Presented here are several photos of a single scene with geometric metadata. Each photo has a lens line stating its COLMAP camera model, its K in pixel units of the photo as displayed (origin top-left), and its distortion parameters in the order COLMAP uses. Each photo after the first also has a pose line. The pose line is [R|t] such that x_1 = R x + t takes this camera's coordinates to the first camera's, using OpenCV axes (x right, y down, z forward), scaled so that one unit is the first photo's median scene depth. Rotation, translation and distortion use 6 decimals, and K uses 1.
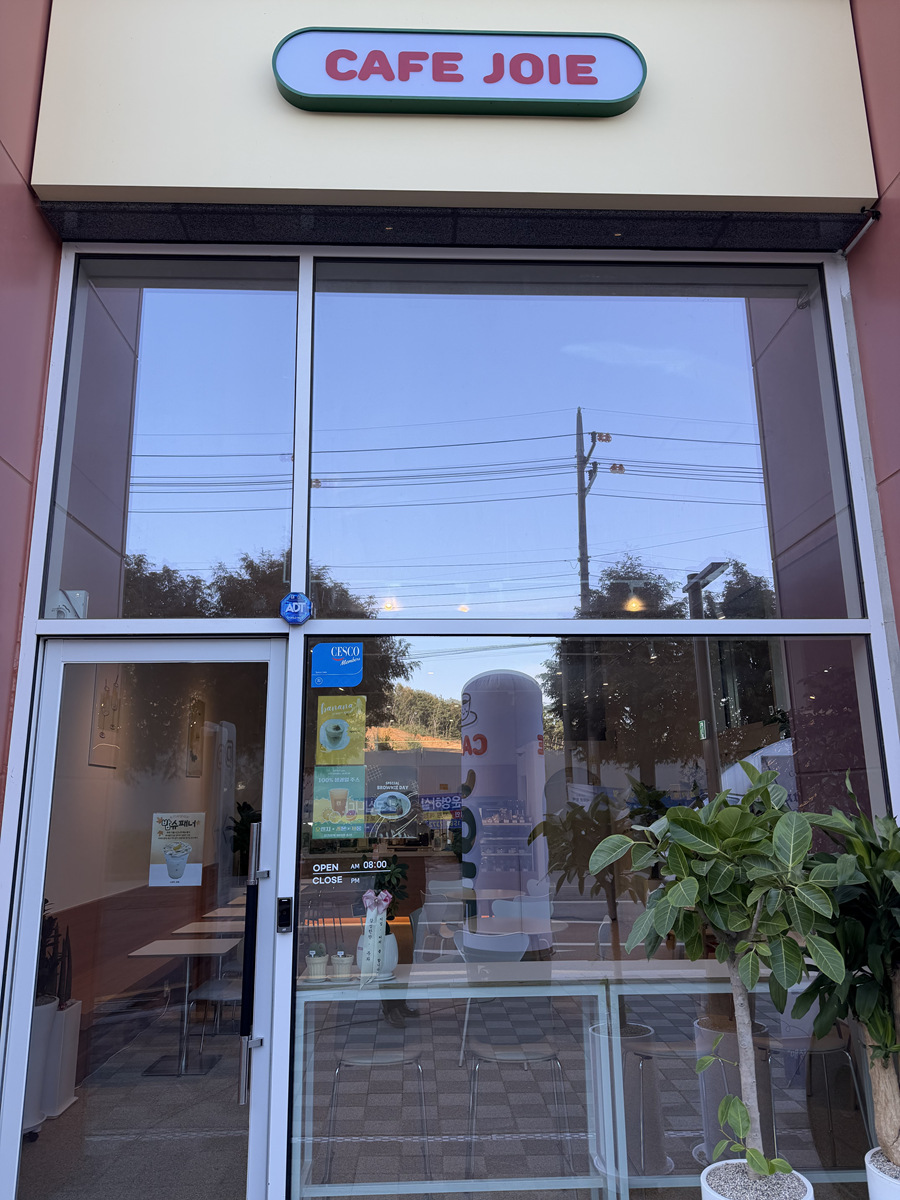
lens RADIAL K [[853.6, 0, 450.0], [0, 853.6, 600.0], [0, 0, 1]] dist [0.060617, -0.079368]
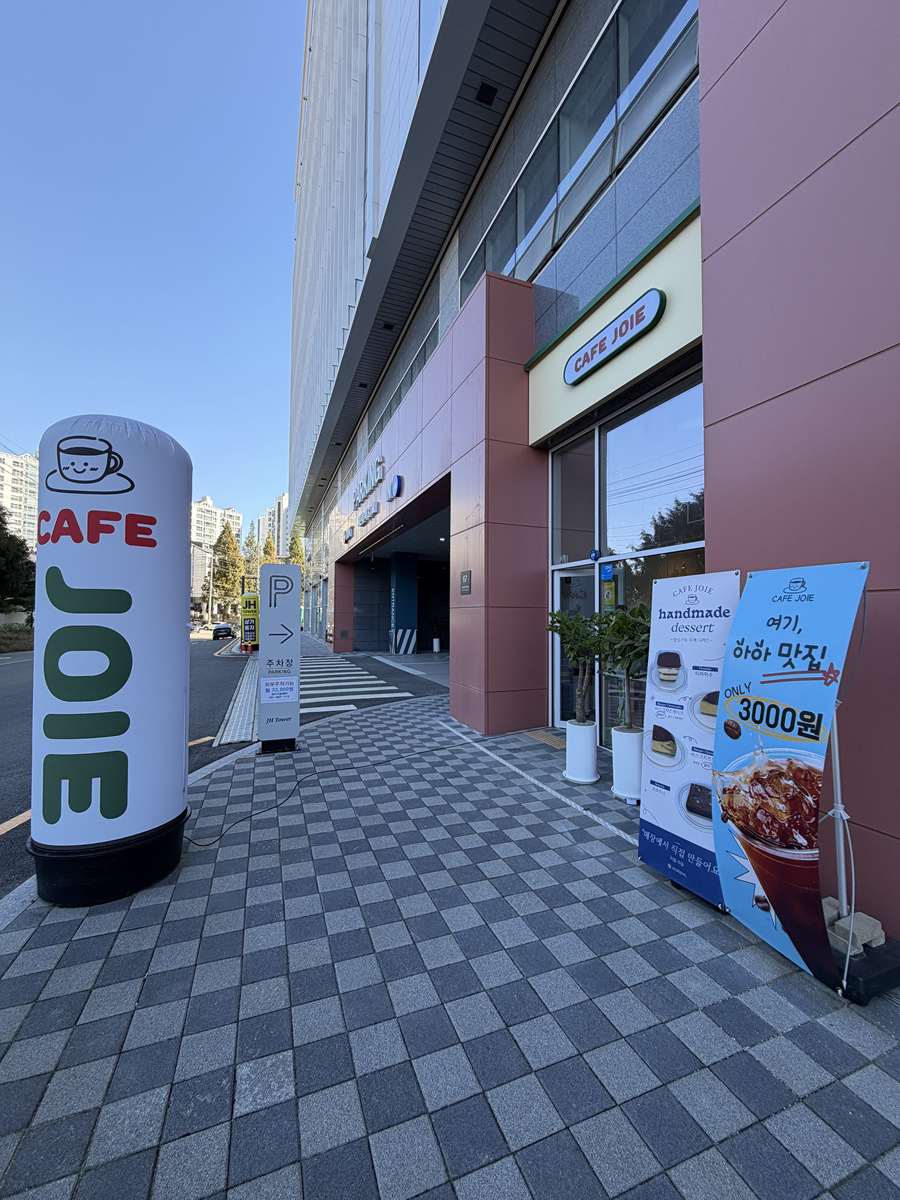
lens RADIAL K [[478.2, 0, 450.0], [0, 478.2, 600.0], [0, 0, 1]] dist [0.000145, -0.000006]
pose [[0.322187, -0.016997, -0.946524, 1.223817], [0.212957, 0.975514, 0.054971, -0.036890], [0.922413, -0.219280, 0.317917, -0.068081]]
